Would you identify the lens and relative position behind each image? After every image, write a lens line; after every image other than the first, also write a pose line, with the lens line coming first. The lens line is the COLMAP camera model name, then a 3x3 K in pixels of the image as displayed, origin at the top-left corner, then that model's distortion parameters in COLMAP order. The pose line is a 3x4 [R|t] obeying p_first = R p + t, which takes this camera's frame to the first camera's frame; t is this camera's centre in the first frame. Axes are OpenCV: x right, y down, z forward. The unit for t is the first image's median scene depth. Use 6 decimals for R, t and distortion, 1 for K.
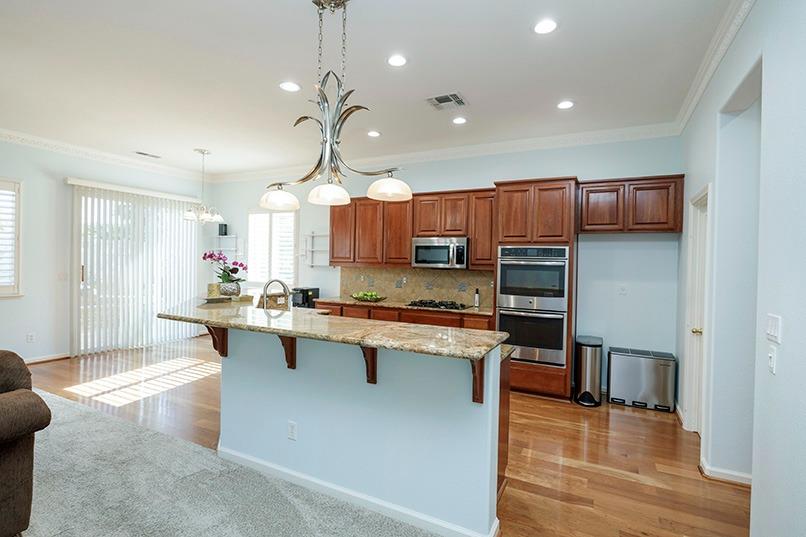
lens RADIAL K [[407.2, 0, 399.4], [0, 407.2, 262.3], [0, 0, 1]] dist [-0.006951, 0.001845]
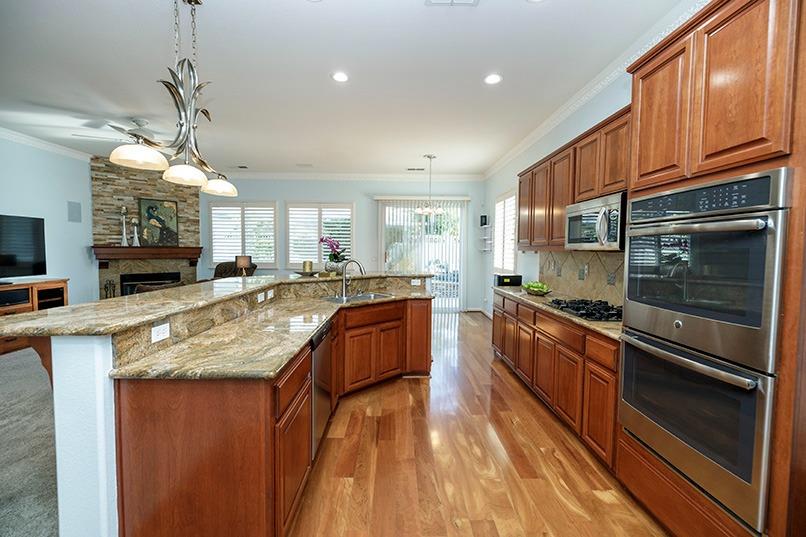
lens RADIAL K [[337.6, 0, 398.5], [0, 337.6, 265.9], [0, 0, 1]] dist [0.003170, -0.001047]
pose [[0.467150, 0.027657, -0.883745, 0.427116], [0.000557, 0.999501, 0.031573, 0.022737], [0.884178, -0.015242, 0.466902, 0.517784]]
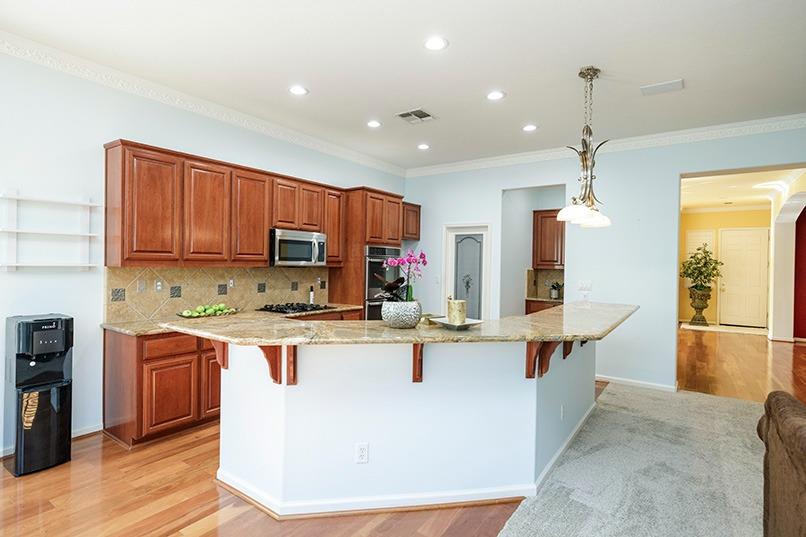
lens RADIAL K [[407.2, 0, 395.3], [0, 407.2, 266.2], [0, 0, 1]] dist [-0.006951, 0.001845]
pose [[0.143134, -0.026832, 0.989340, -0.771220], [-0.016254, 0.999434, 0.029457, -0.015371], [-0.989570, -0.020297, 0.142617, 0.692628]]
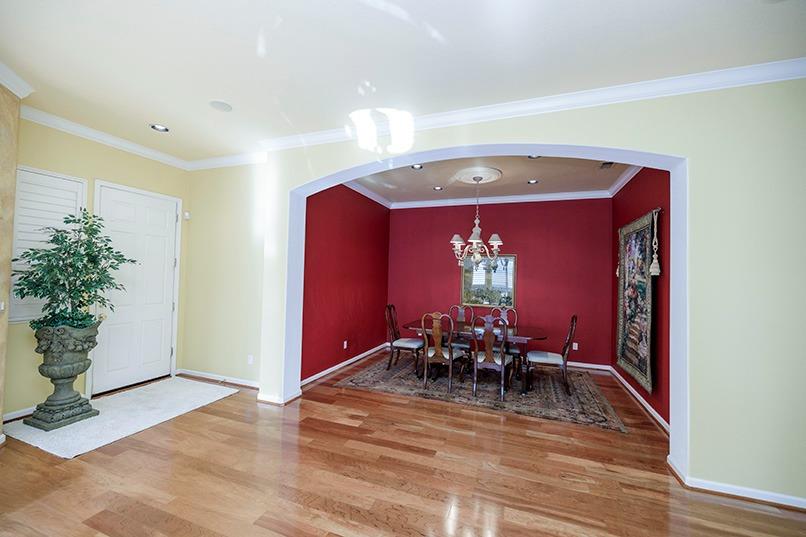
lens RADIAL K [[337.6, 0, 395.8], [0, 337.6, 268.8], [0, 0, 1]] dist [0.003170, -0.001047]
pose [[-0.992027, -0.050367, -0.115520, 0.924487], [-0.047635, 0.998519, -0.026289, 0.014859], [0.116673, -0.020577, -0.992957, 0.186889]]
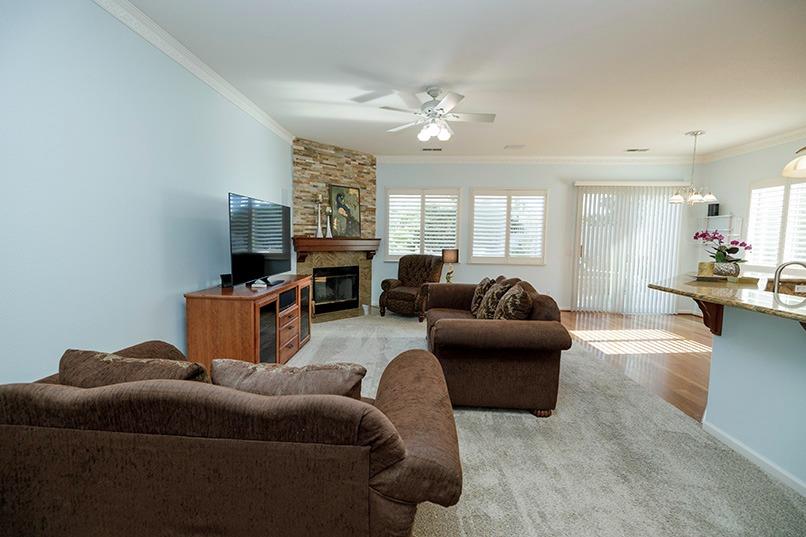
lens RADIAL K [[337.6, 0, 396.9], [0, 337.6, 264.8], [0, 0, 1]] dist [0.003170, -0.001047]
pose [[0.411576, 0.060191, -0.909386, -0.004908], [-0.006790, 0.997992, 0.062982, 0.007020], [0.911350, -0.019747, 0.411158, -0.032714]]
